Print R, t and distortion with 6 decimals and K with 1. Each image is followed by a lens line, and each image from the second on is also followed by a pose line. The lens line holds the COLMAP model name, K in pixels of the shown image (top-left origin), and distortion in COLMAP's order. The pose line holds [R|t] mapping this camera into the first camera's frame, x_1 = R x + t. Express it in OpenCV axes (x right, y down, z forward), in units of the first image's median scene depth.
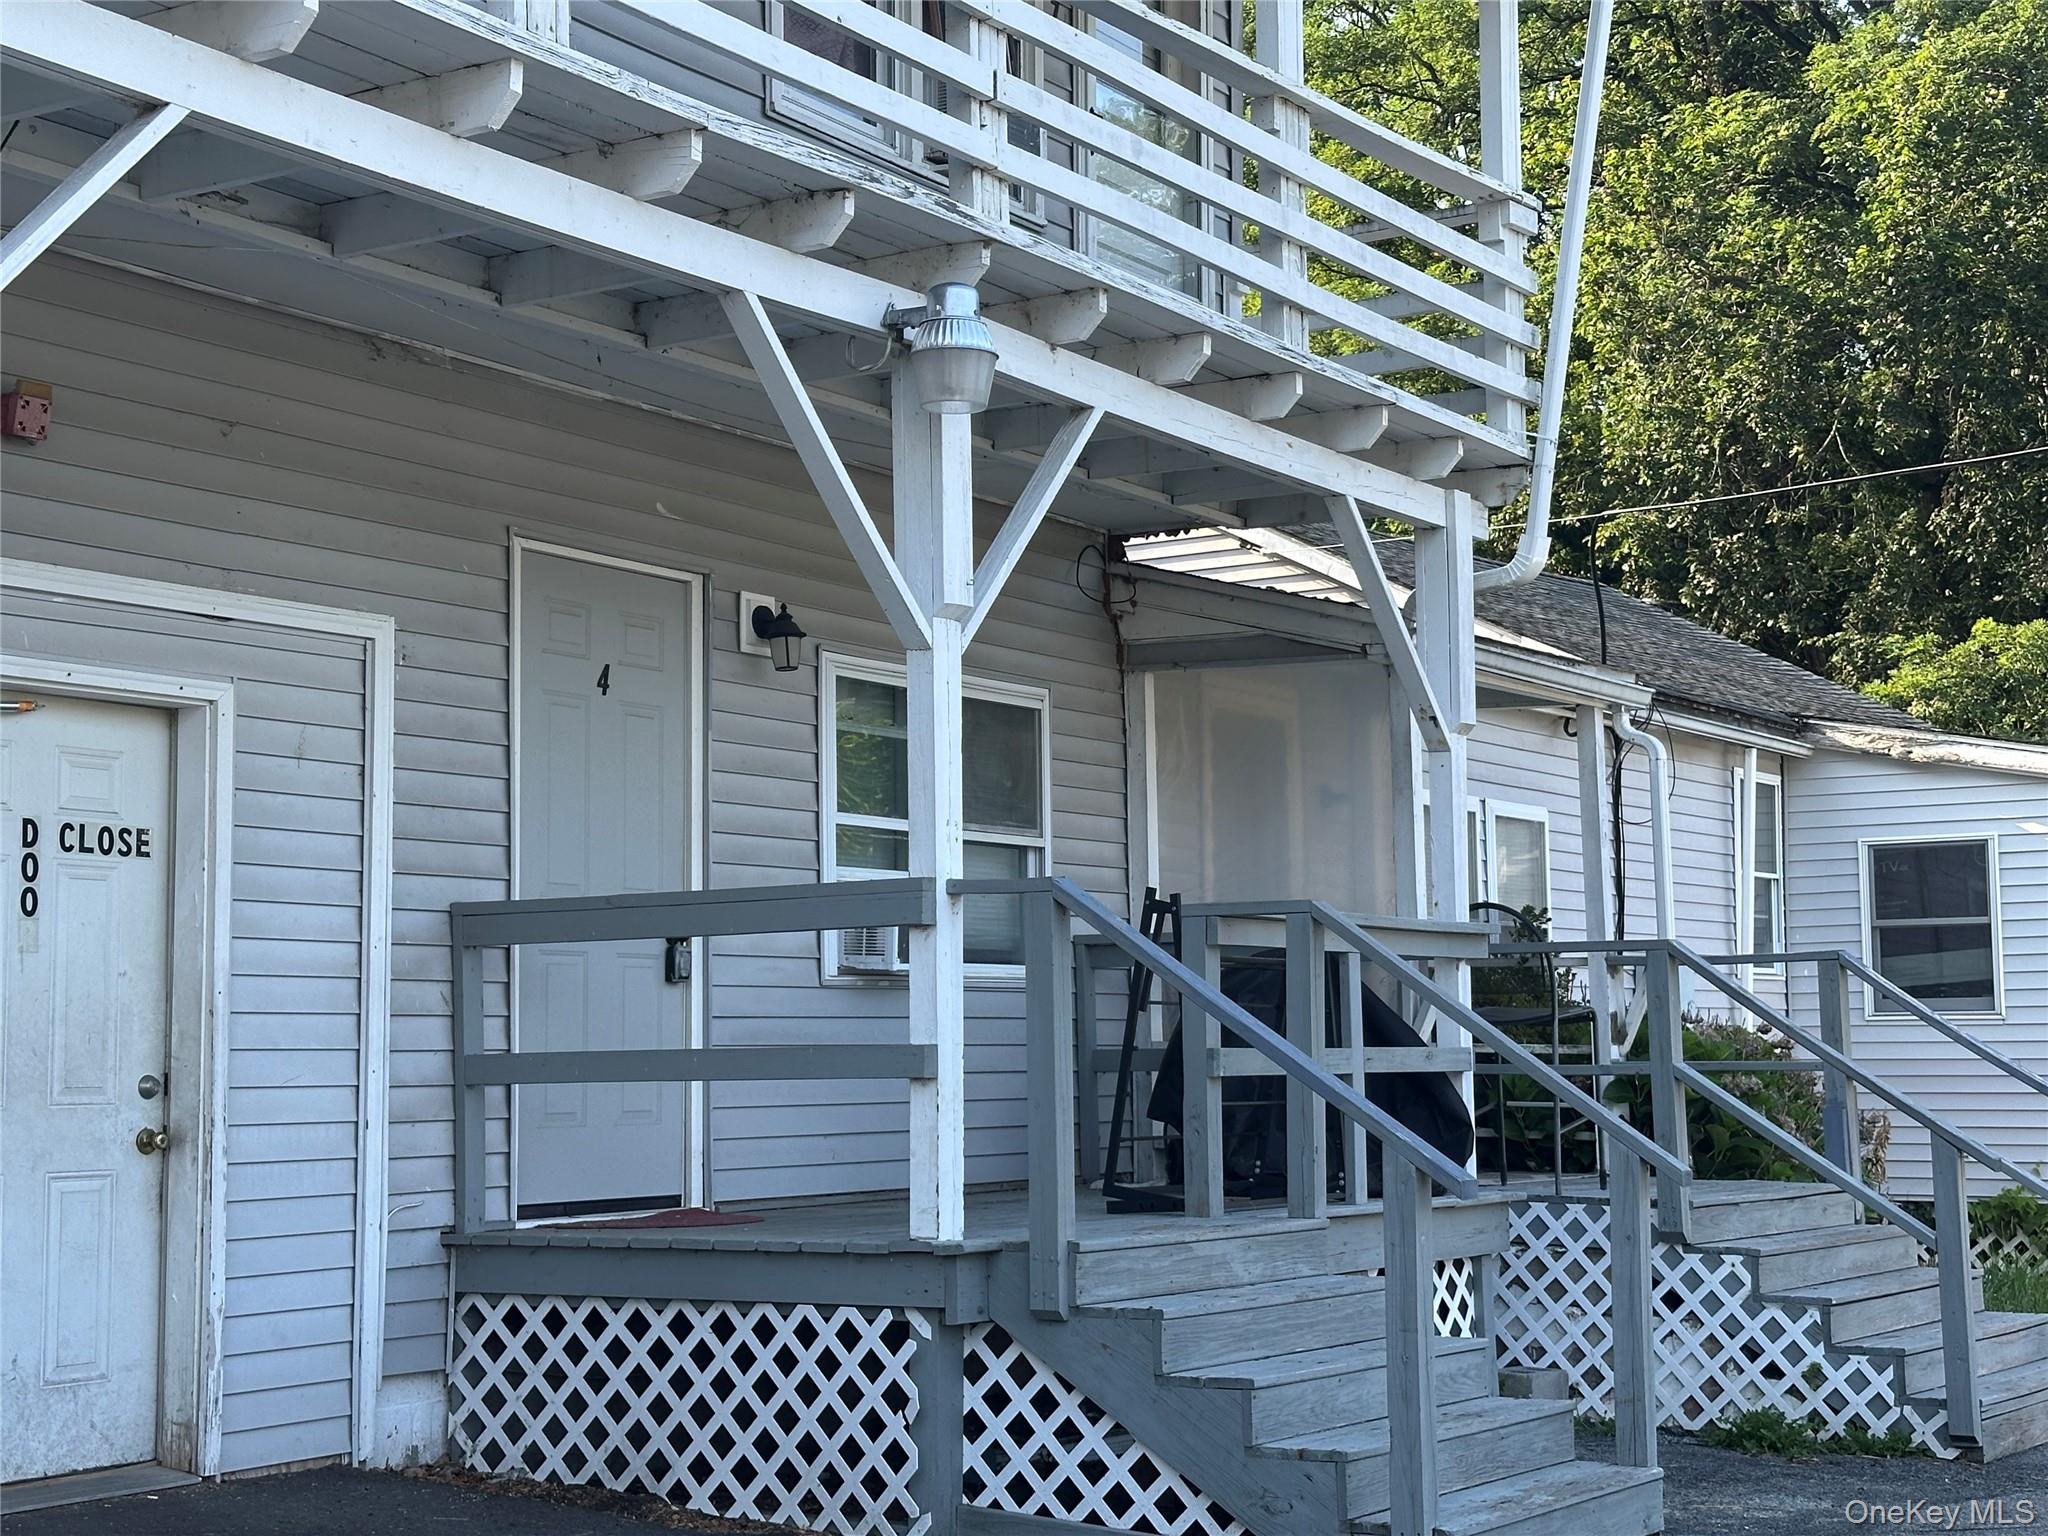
lens RADIAL K [[3059.9, 0, 1017.5], [0, 3059.9, 771.8], [0, 0, 1]] dist [0.125958, 0.000000]
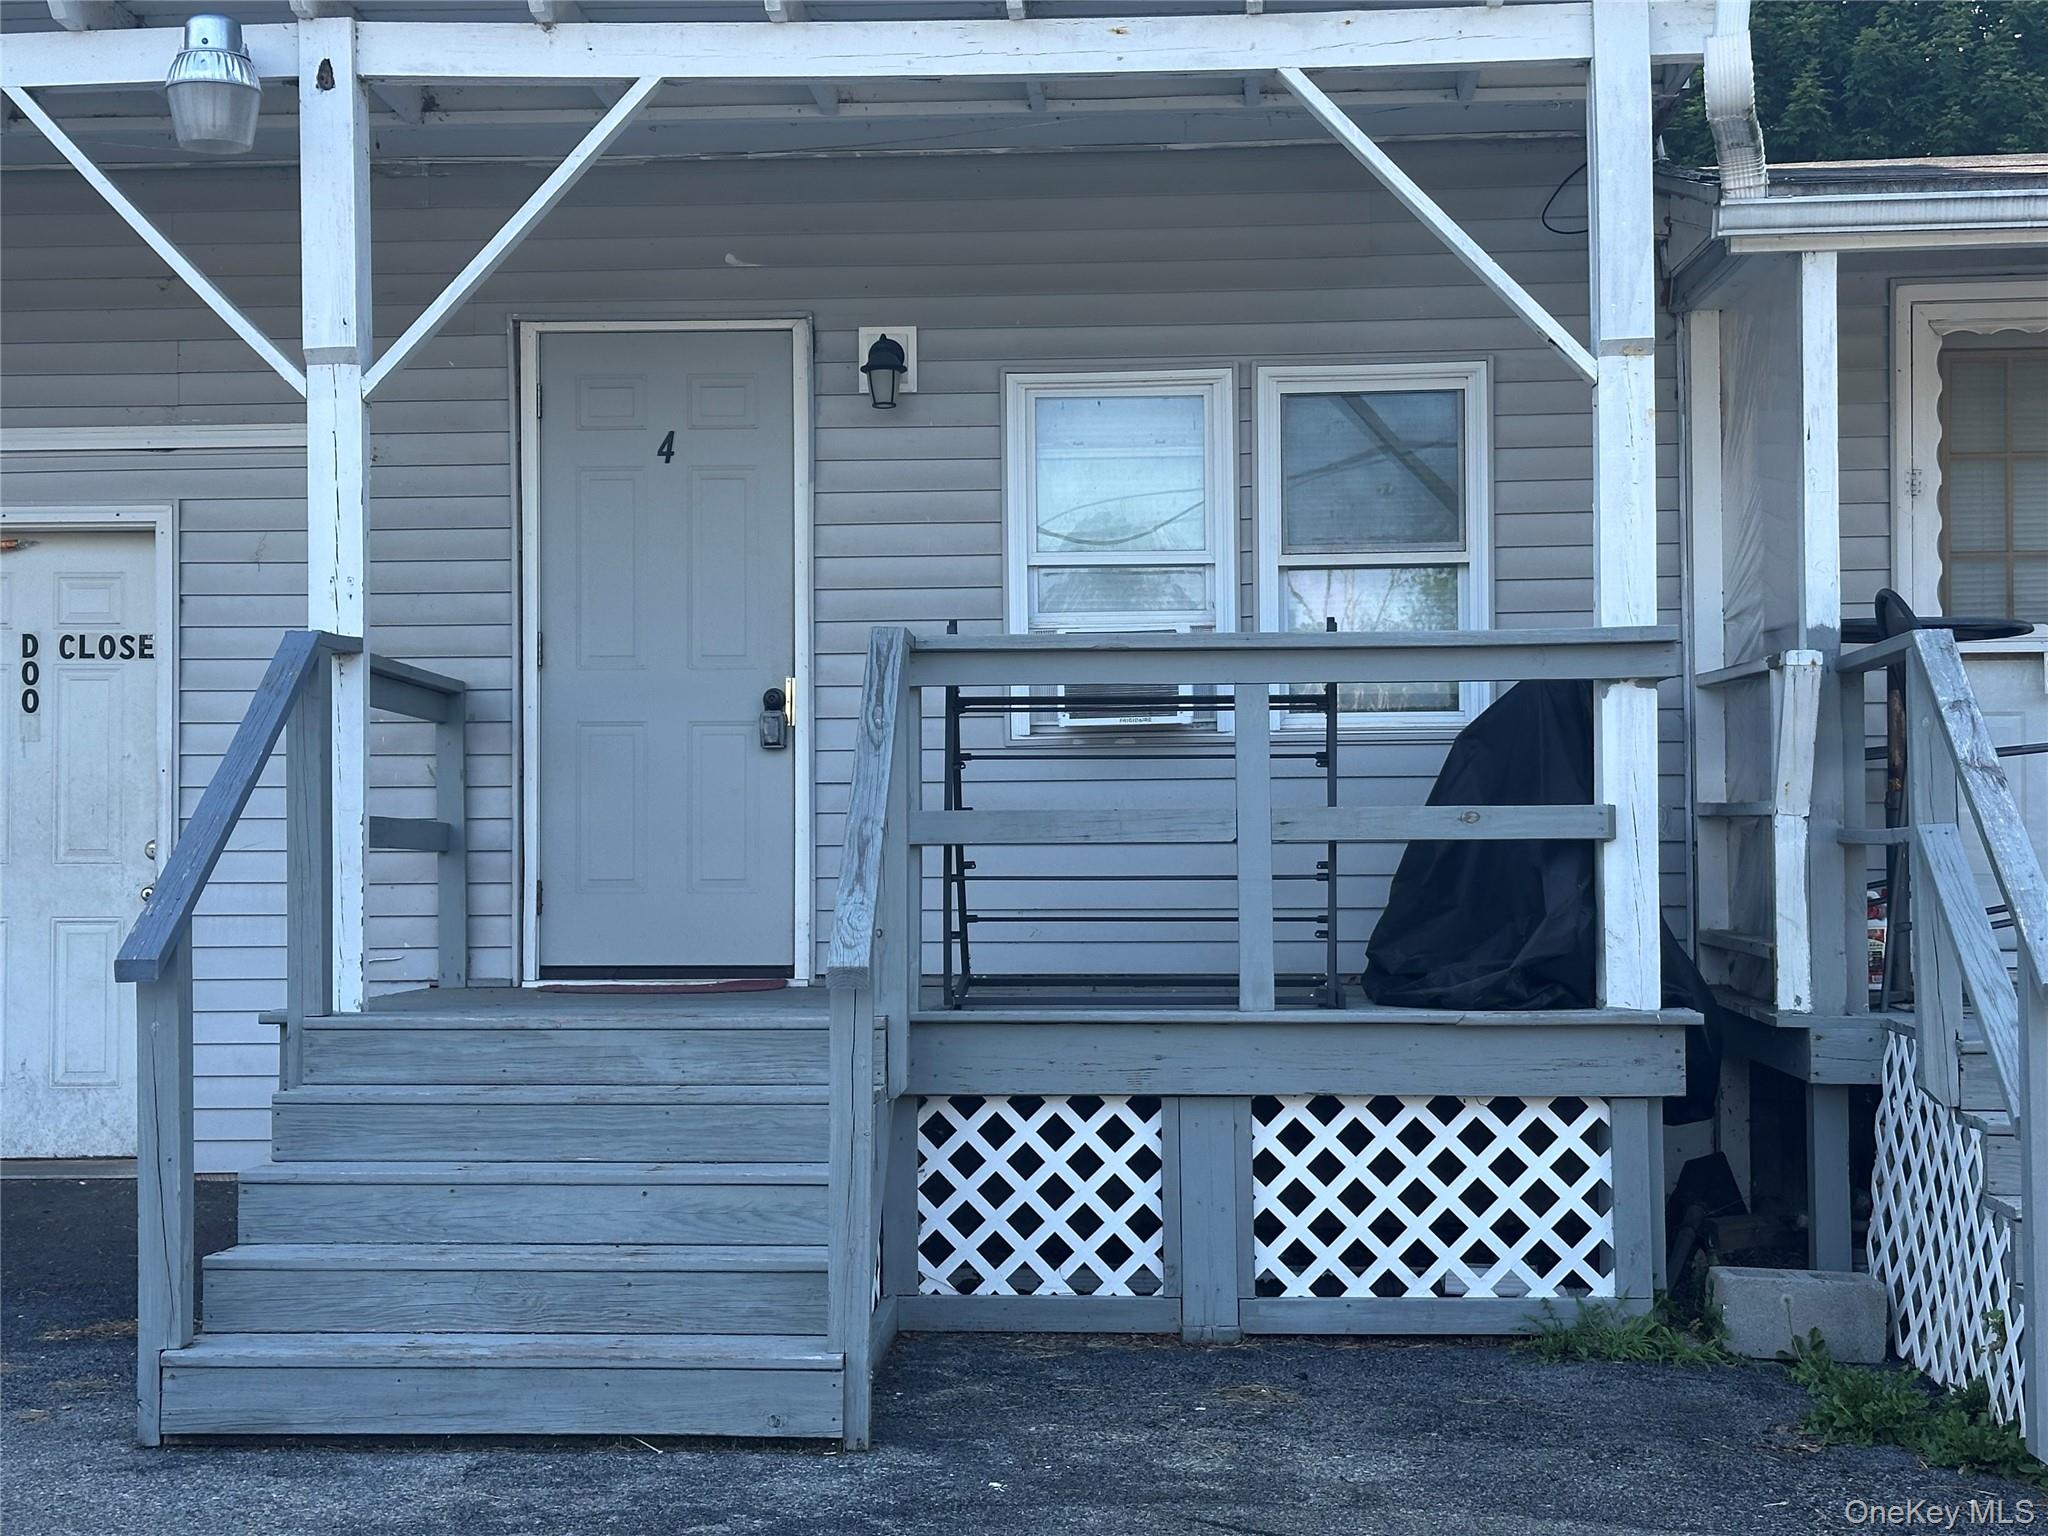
lens RADIAL K [[3059.9, 0, 1037.9], [0, 3059.9, 781.8], [0, 0, 1]] dist [0.125958, 0.000000]
pose [[0.473345, -0.017695, -0.880699, 0.950826], [0.082775, 0.996268, 0.024472, 0.075889], [0.876979, -0.084483, 0.473043, 0.749179]]
